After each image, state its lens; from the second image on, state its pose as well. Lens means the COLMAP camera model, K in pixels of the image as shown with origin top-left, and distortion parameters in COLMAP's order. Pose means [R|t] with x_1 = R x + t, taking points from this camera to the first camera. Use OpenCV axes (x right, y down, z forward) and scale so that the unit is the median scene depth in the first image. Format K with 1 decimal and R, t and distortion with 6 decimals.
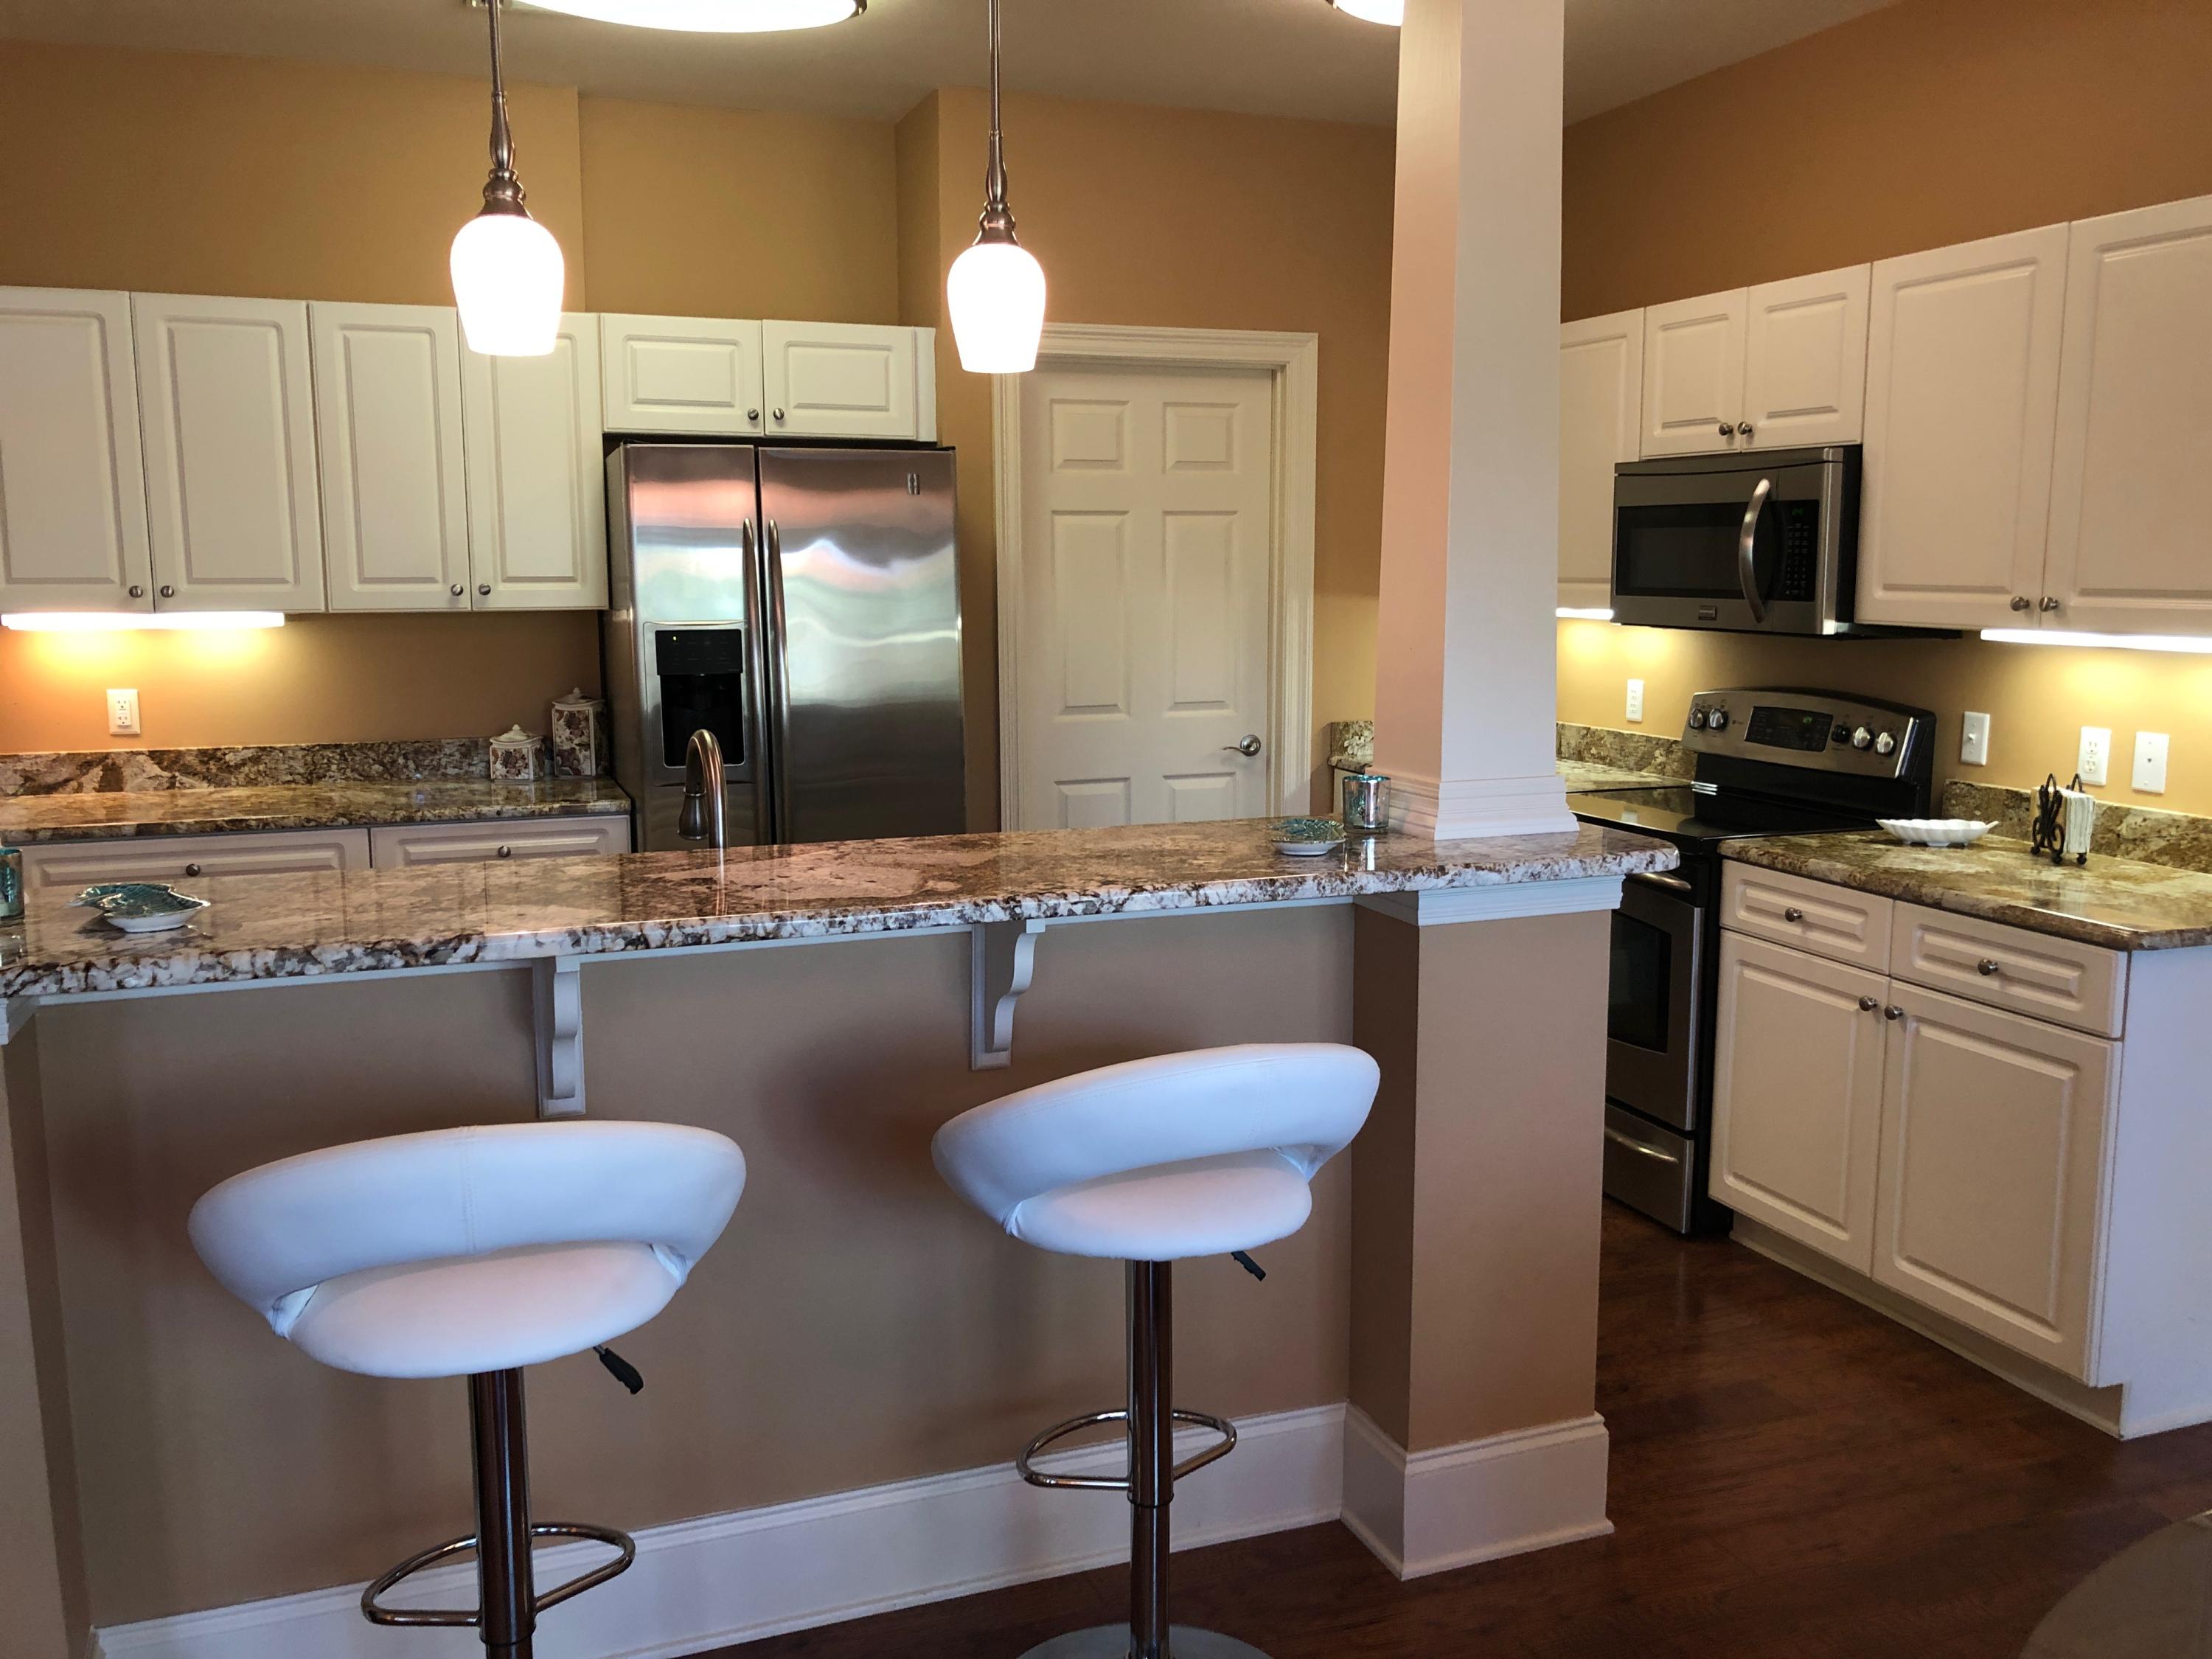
lens RADIAL K [[1834.4, 0, 1110.0], [0, 1834.4, 831.9], [0, 0, 1]] dist [0.011955, -0.000013]
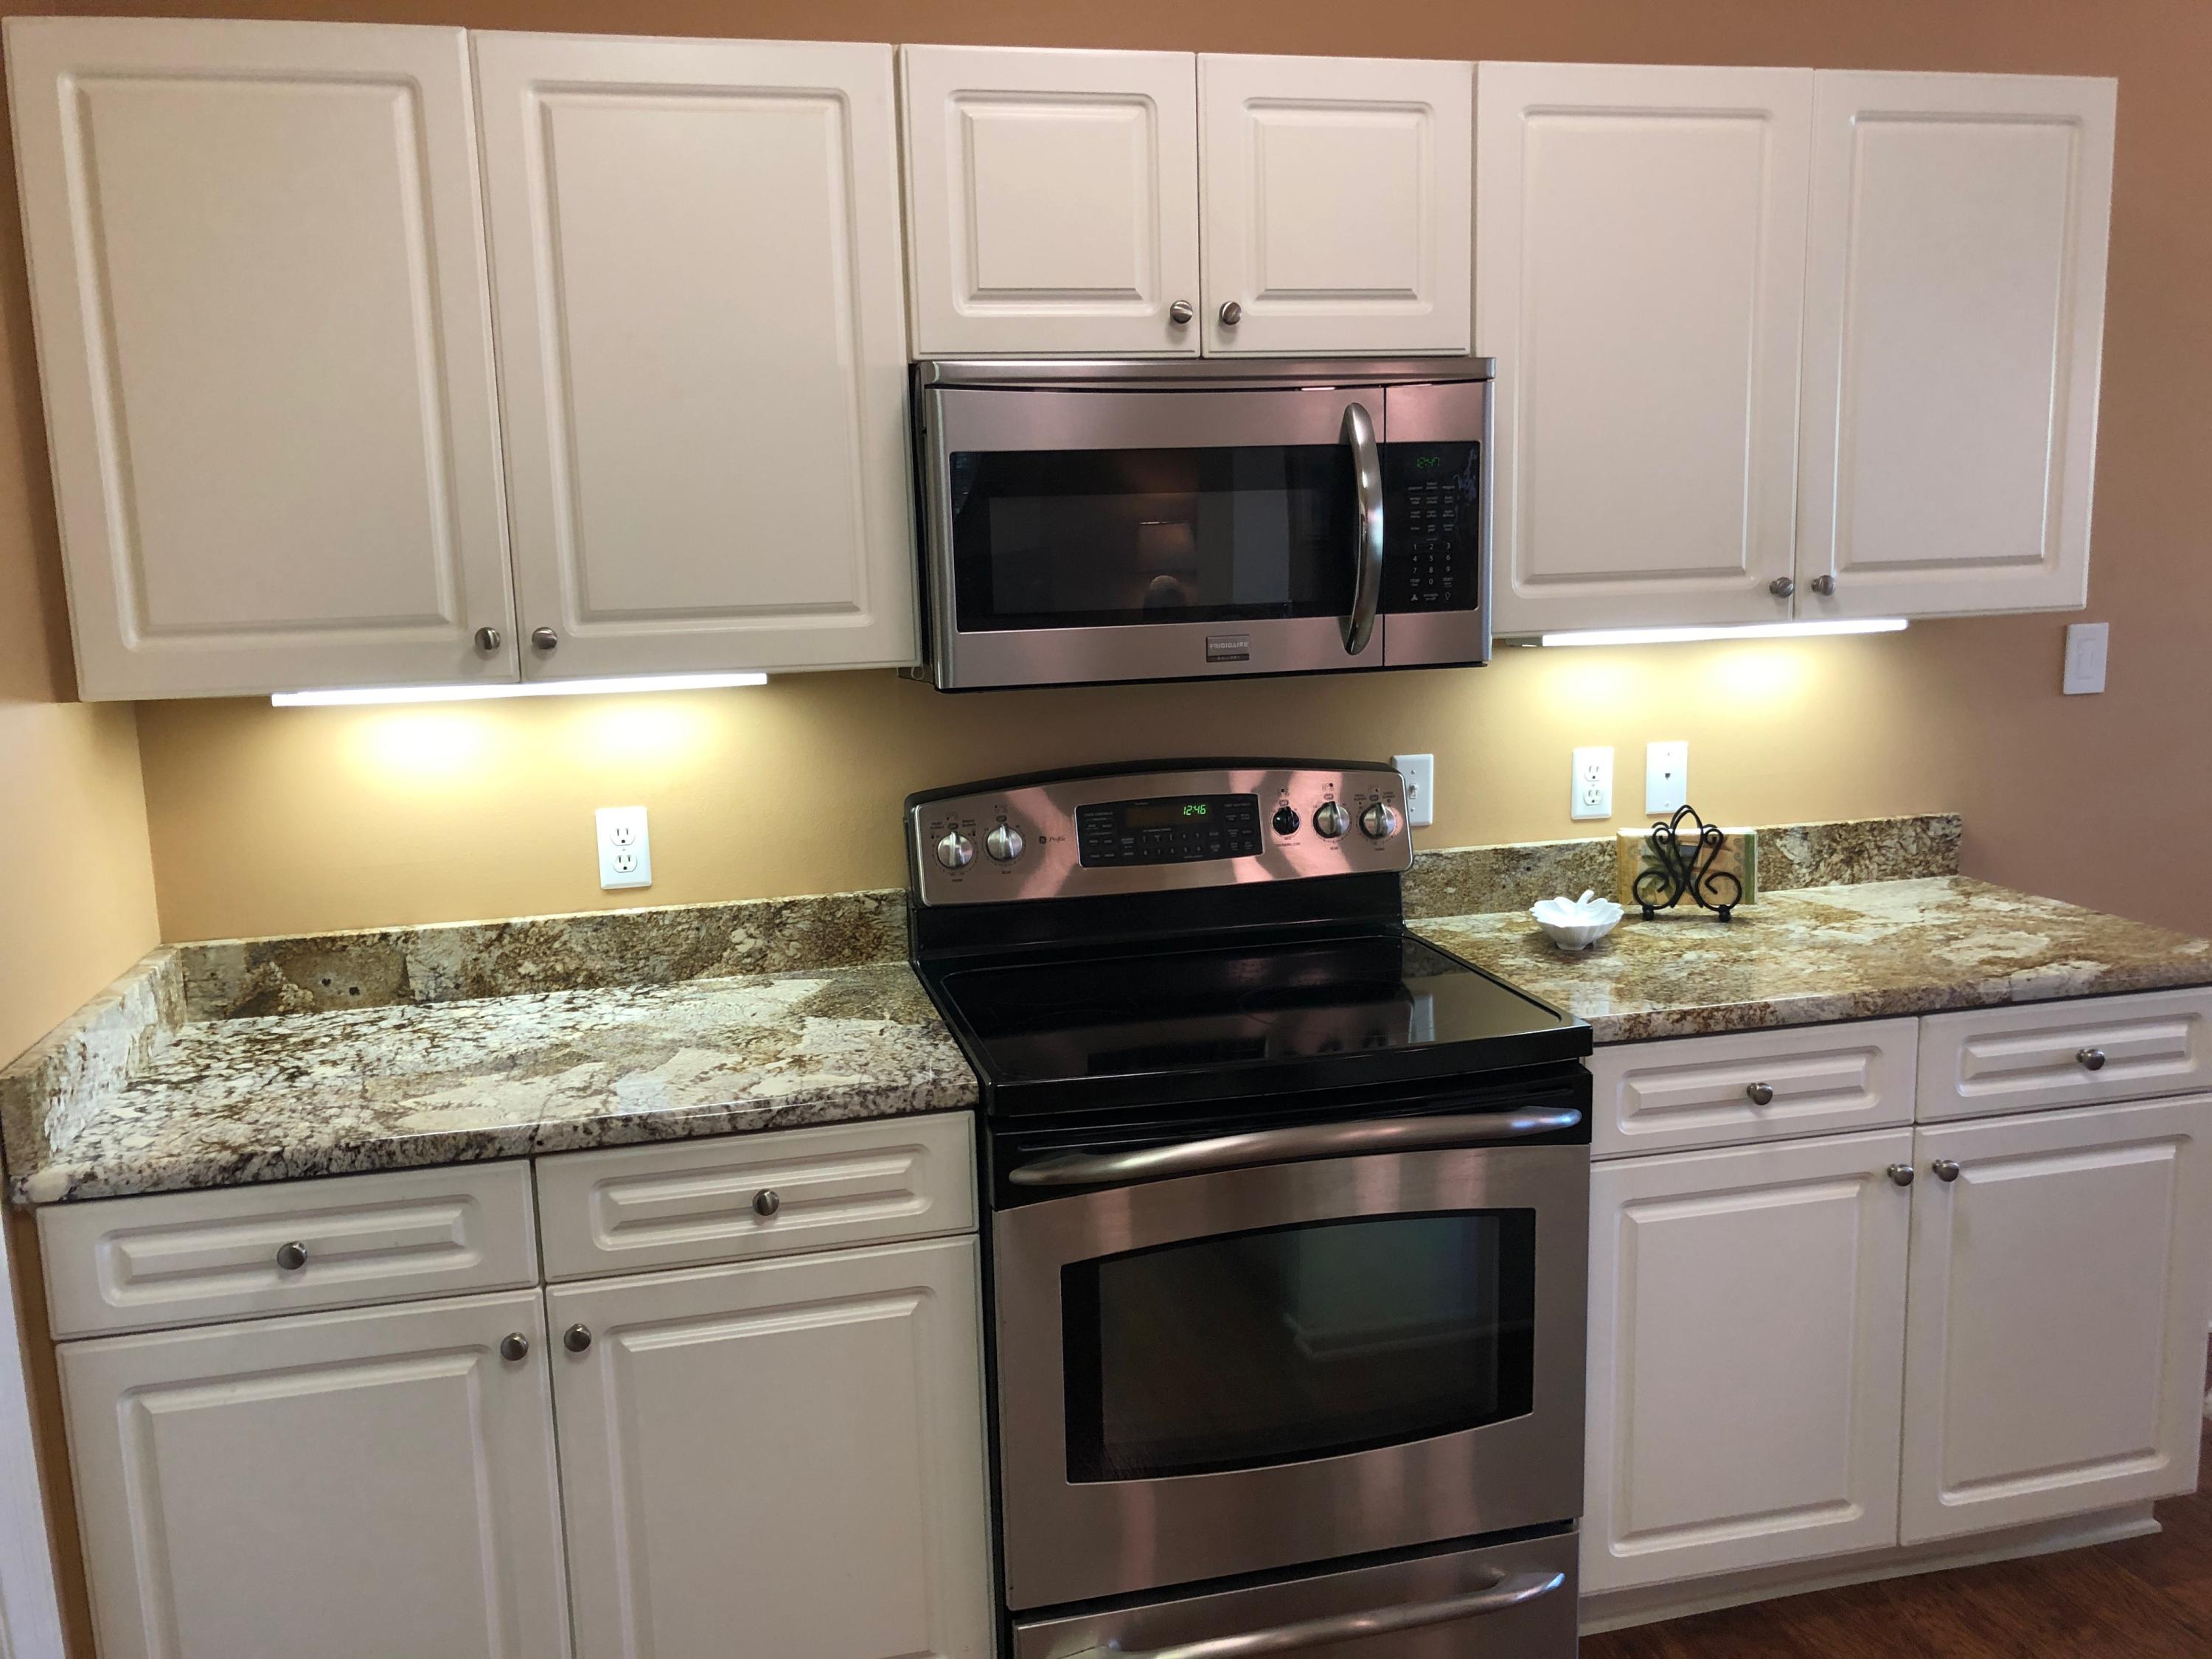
lens RADIAL K [[1834.4, 0, 1106.4], [0, 1834.4, 820.3], [0, 0, 1]] dist [0.011955, -0.000013]
pose [[0.124766, -0.164890, 0.978389, -0.192104], [0.178163, 0.973789, 0.141395, -0.129718], [-0.976059, 0.156672, 0.150873, 0.816090]]
